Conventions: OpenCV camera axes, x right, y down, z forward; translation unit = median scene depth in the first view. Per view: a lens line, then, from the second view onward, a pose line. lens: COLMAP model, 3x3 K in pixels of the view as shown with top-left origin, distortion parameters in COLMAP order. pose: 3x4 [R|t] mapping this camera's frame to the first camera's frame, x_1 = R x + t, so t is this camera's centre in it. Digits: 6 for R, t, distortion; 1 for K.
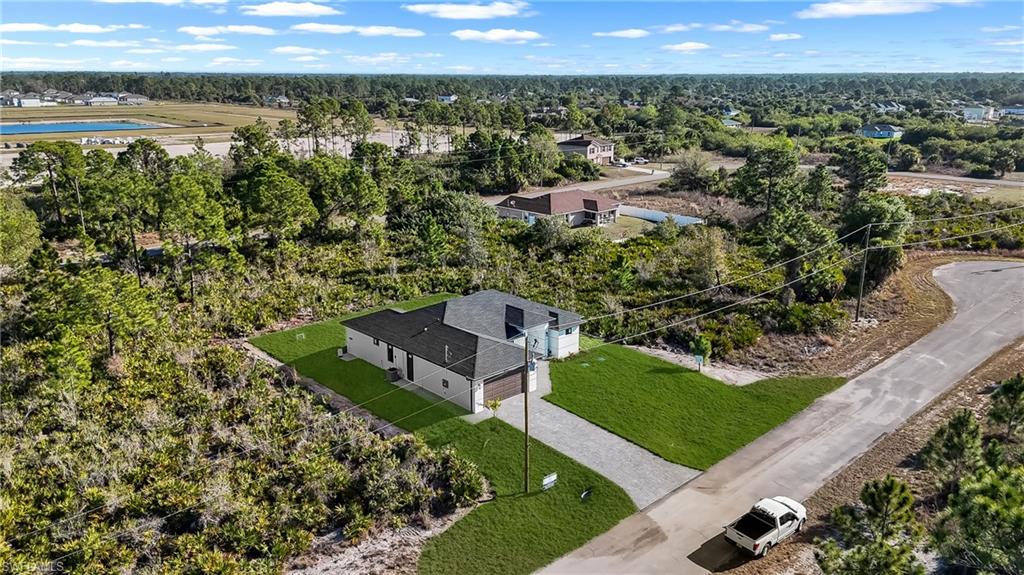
lens RADIAL K [[778.7, 0, 512.0], [0, 778.7, 287.5], [0, 0, 1]] dist [0.010206, 0.002561]
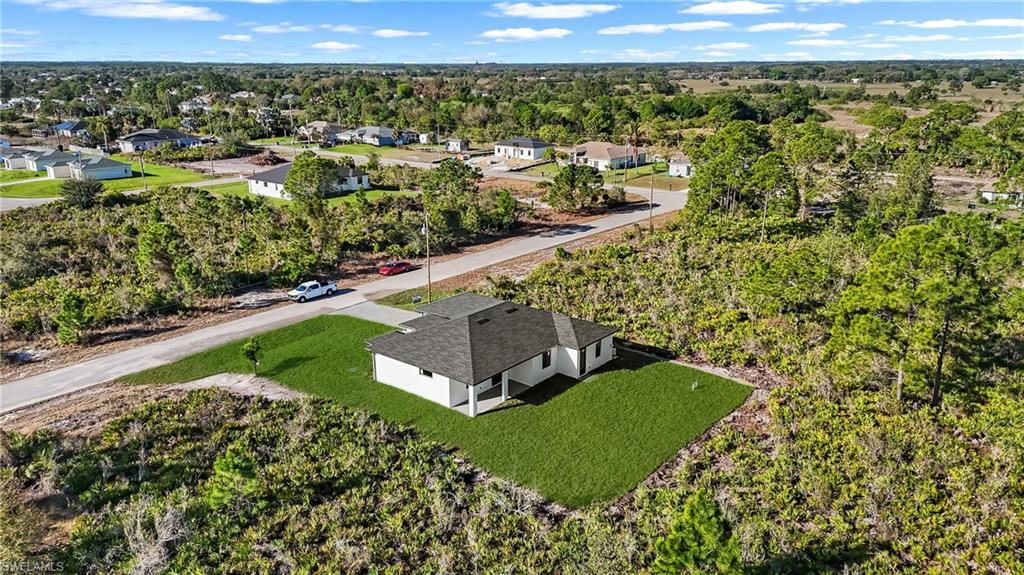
lens RADIAL K [[778.7, 0, 512.0], [0, 778.7, 287.5], [0, 0, 1]] dist [0.010206, 0.002561]
pose [[-0.992680, 0.037515, -0.114797, 0.028834], [-0.027770, 0.854160, 0.519268, -0.577343], [0.117535, 0.518655, -0.846866, 2.048642]]
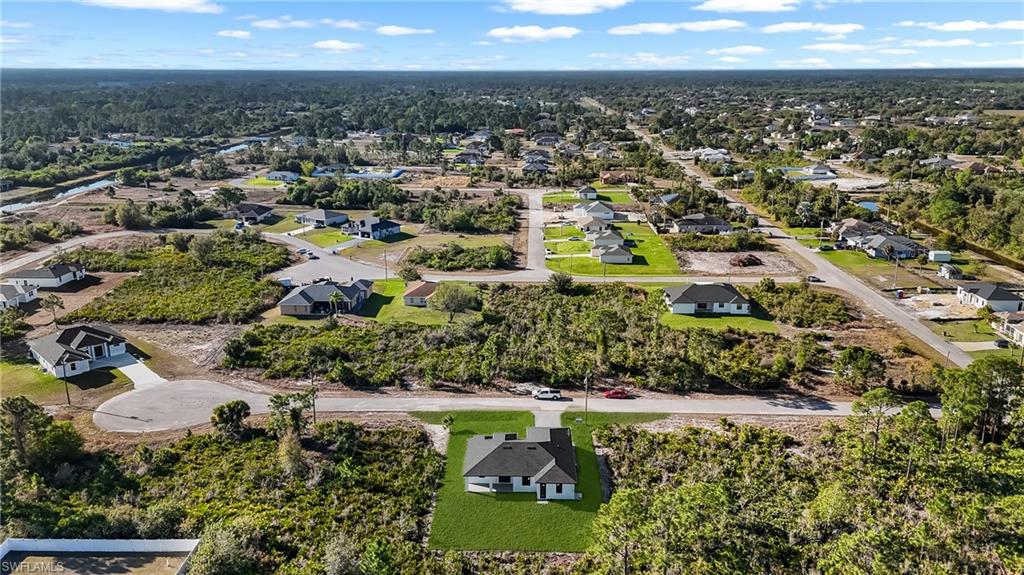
lens RADIAL K [[778.7, 0, 512.0], [0, 778.7, 287.5], [0, 0, 1]] dist [0.010206, 0.002561]
pose [[-0.705665, -0.188479, 0.683017, -1.348326], [0.189058, 0.878935, 0.437869, -1.222163], [-0.682857, 0.438119, -0.584600, 2.150428]]
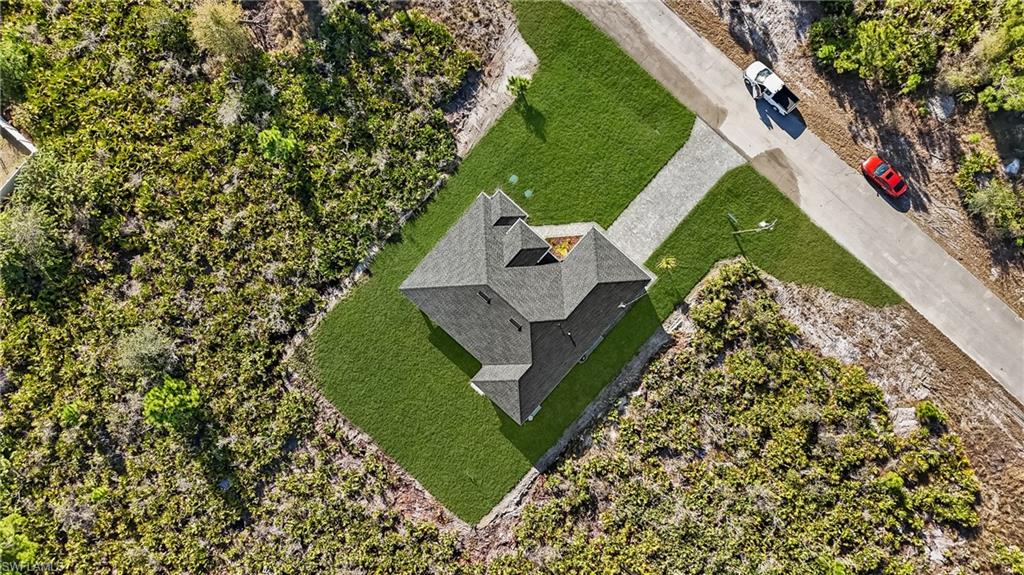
lens RADIAL K [[778.7, 0, 512.0], [0, 778.7, 287.5], [0, 0, 1]] dist [0.010206, 0.002561]
pose [[-0.080221, -0.996655, -0.015613, -0.023657], [0.266402, -0.036531, 0.963169, -1.093962], [-0.960518, 0.073107, 0.268442, 0.817647]]
